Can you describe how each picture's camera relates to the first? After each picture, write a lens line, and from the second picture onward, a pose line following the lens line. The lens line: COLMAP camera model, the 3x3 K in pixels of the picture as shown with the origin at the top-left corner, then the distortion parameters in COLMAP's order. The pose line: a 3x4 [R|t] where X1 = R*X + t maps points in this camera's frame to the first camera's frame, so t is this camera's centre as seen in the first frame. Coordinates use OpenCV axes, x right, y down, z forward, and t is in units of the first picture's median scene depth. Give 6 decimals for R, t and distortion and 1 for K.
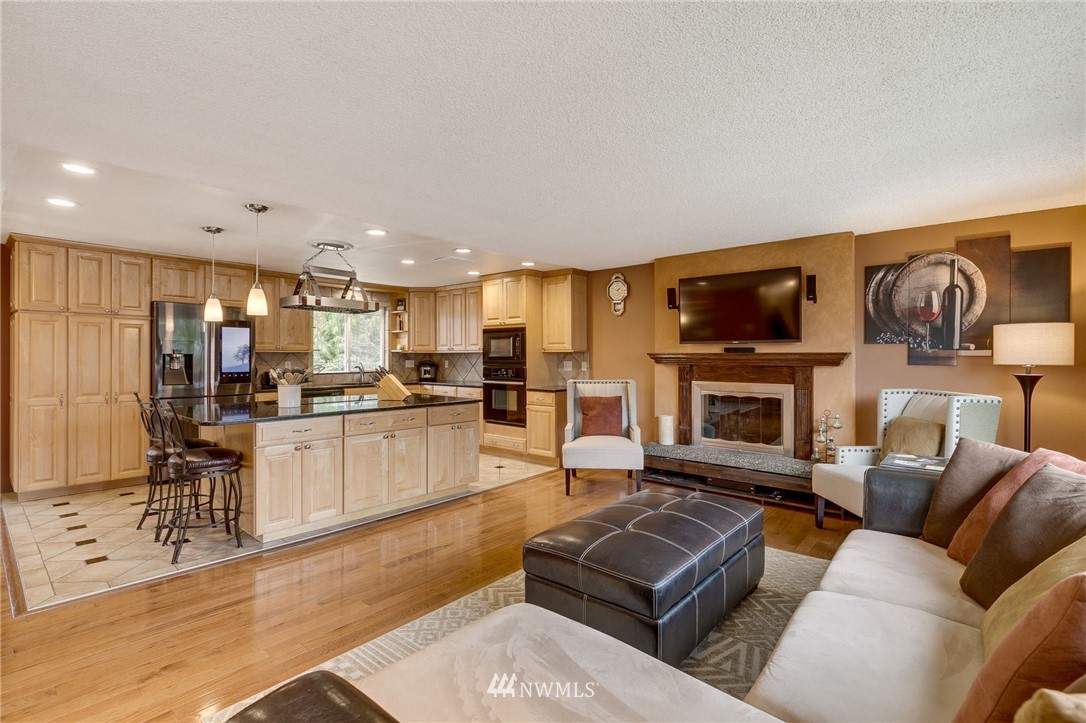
lens RADIAL K [[507.5, 0, 539.1], [0, 507.5, 359.8], [0, 0, 1]] dist [0.000433, 0.000746]
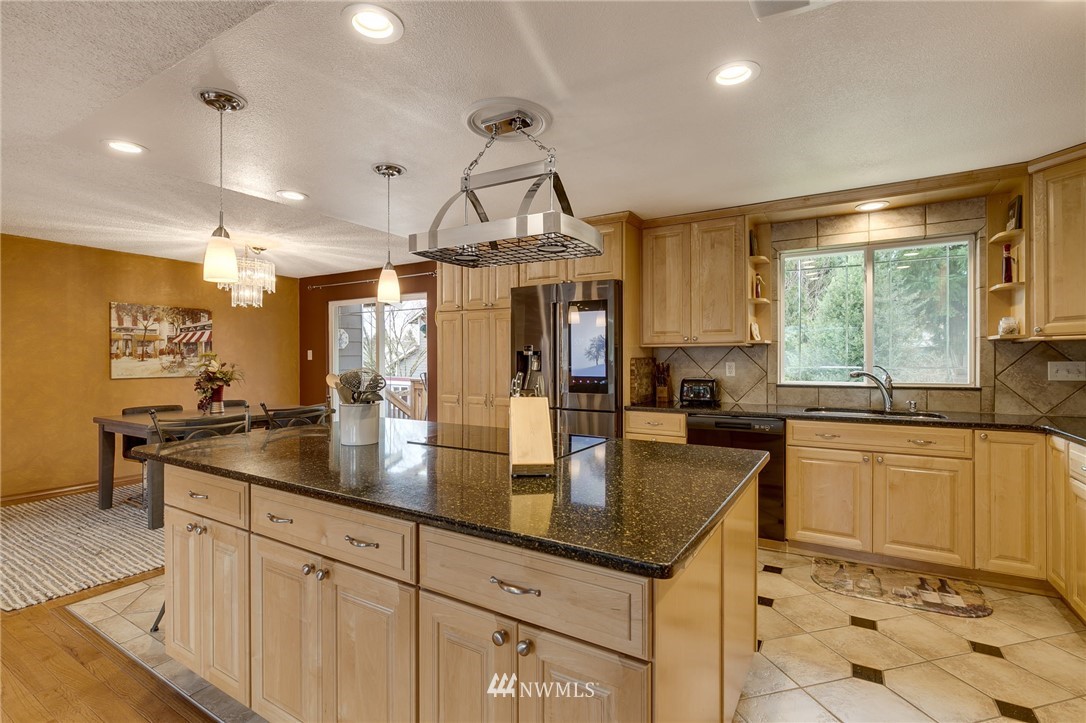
lens RADIAL K [[507.5, 0, 540.6], [0, 507.5, 360.3], [0, 0, 1]] dist [0.000433, 0.000746]
pose [[0.172947, 0.002514, -0.984928, 0.069666], [-0.003368, 0.999992, 0.001961, 0.001395], [0.984925, 0.002978, 0.172954, 0.923793]]
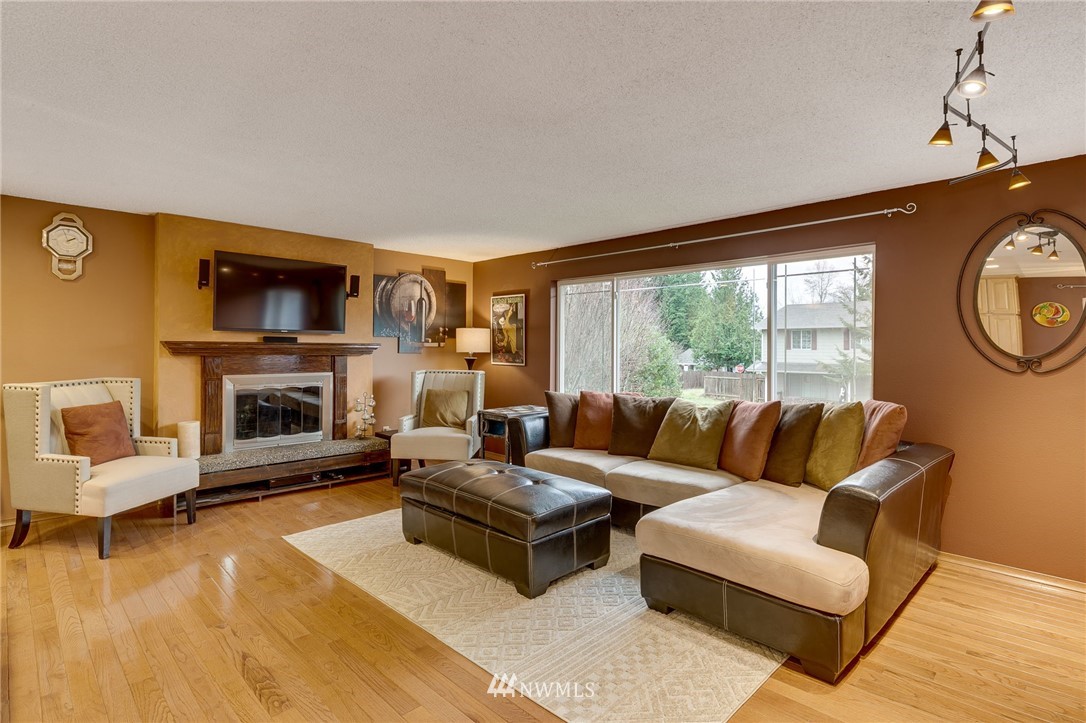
lens RADIAL K [[527.6, 0, 546.7], [0, 527.6, 353.3], [0, 0, 1]] dist [0.002772, -0.001911]
pose [[0.075946, -0.013646, 0.997019, -0.548585], [-0.002084, 0.999902, 0.013845, -0.007955], [-0.997110, -0.003129, 0.075910, 0.426335]]
